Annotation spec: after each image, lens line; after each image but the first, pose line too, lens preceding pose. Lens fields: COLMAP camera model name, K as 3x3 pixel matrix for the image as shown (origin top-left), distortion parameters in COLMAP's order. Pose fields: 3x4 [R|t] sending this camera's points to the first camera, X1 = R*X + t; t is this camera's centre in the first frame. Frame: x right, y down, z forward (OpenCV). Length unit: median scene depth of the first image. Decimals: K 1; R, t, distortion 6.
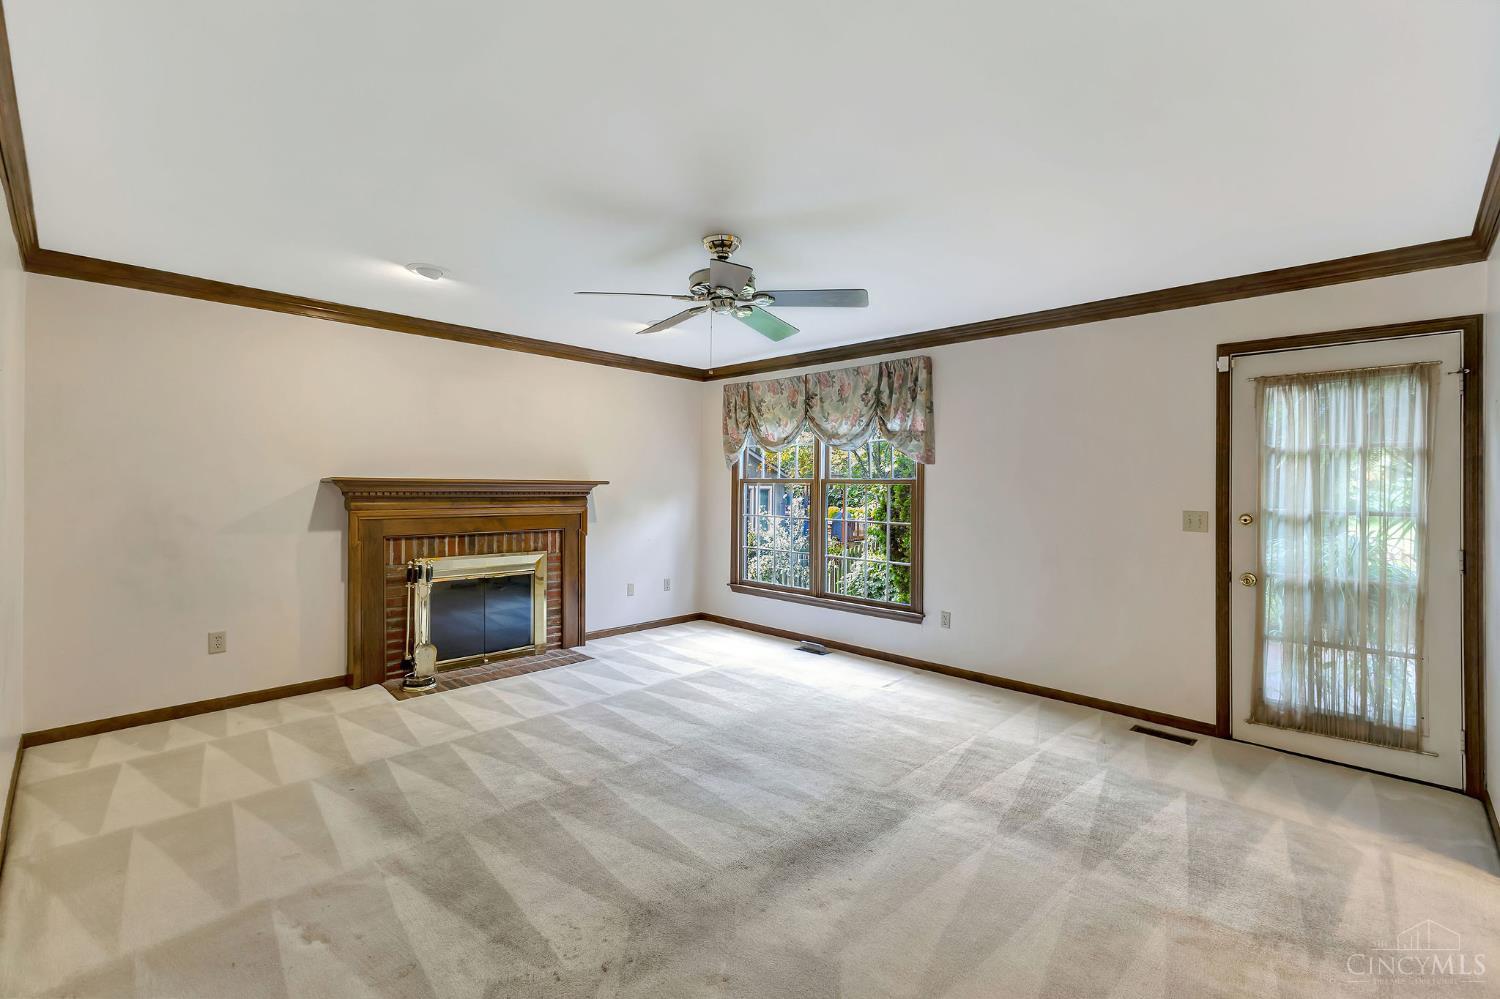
lens RADIAL K [[645.0, 0, 756.8], [0, 645.0, 484.0], [0, 0, 1]] dist [0.001196, -0.000087]
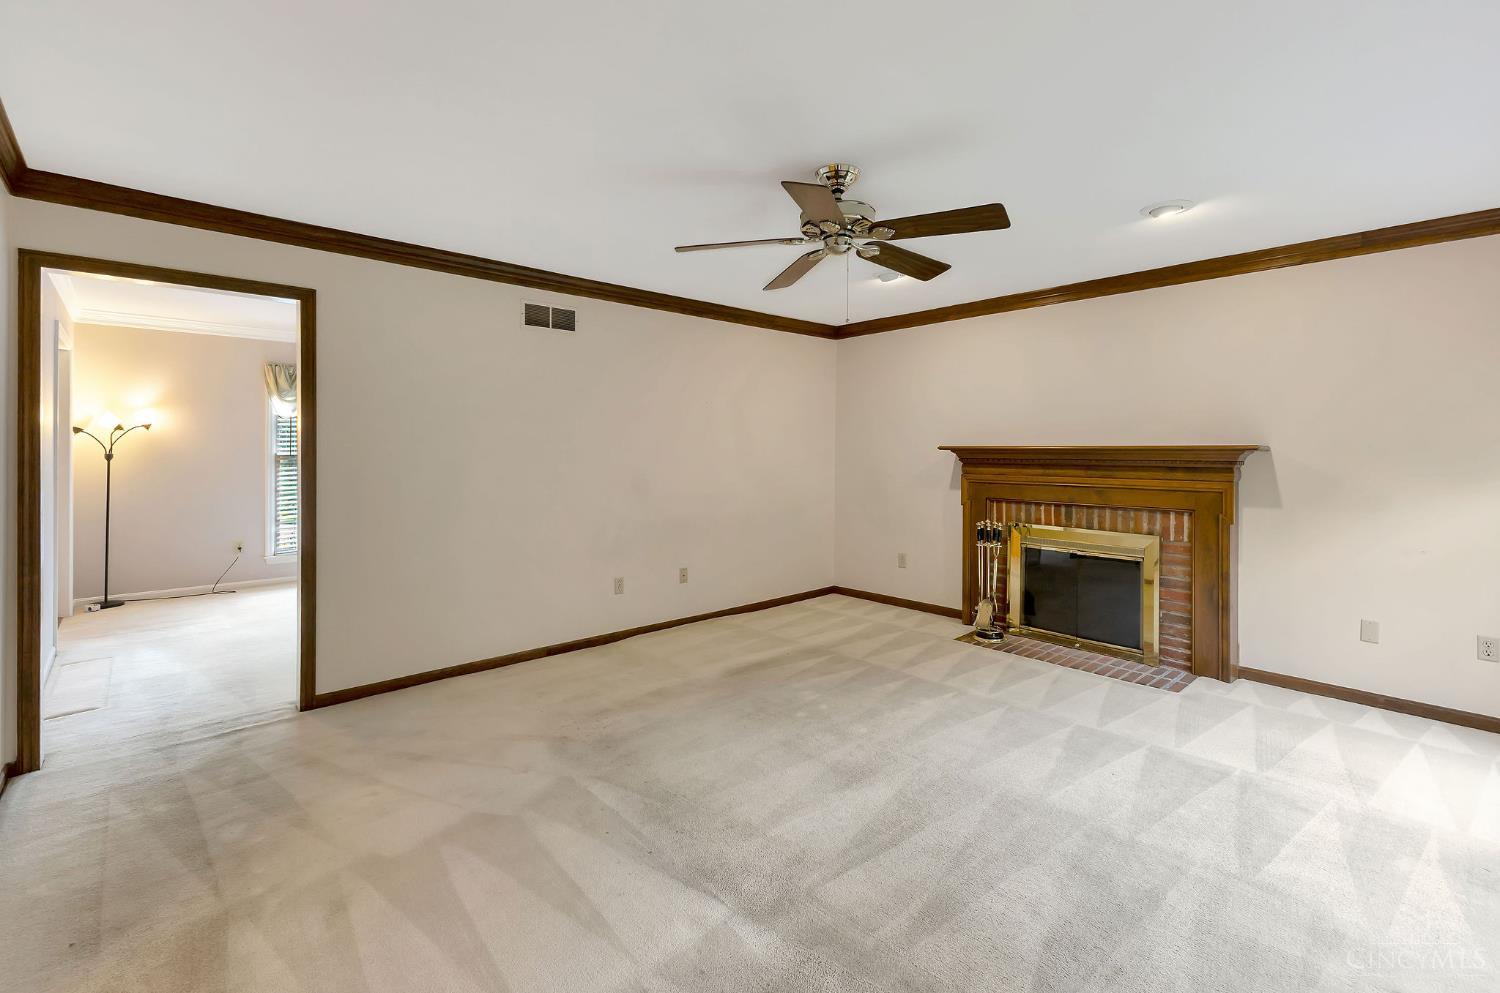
lens RADIAL K [[671.8, 0, 761.0], [0, 671.8, 465.8], [0, 0, 1]] dist [0.002937, 0.000538]
pose [[-0.056996, 0.013500, -0.998283, 0.549970], [-0.003475, 0.999900, 0.013721, 0.010323], [0.998368, 0.004251, -0.056944, 0.614012]]
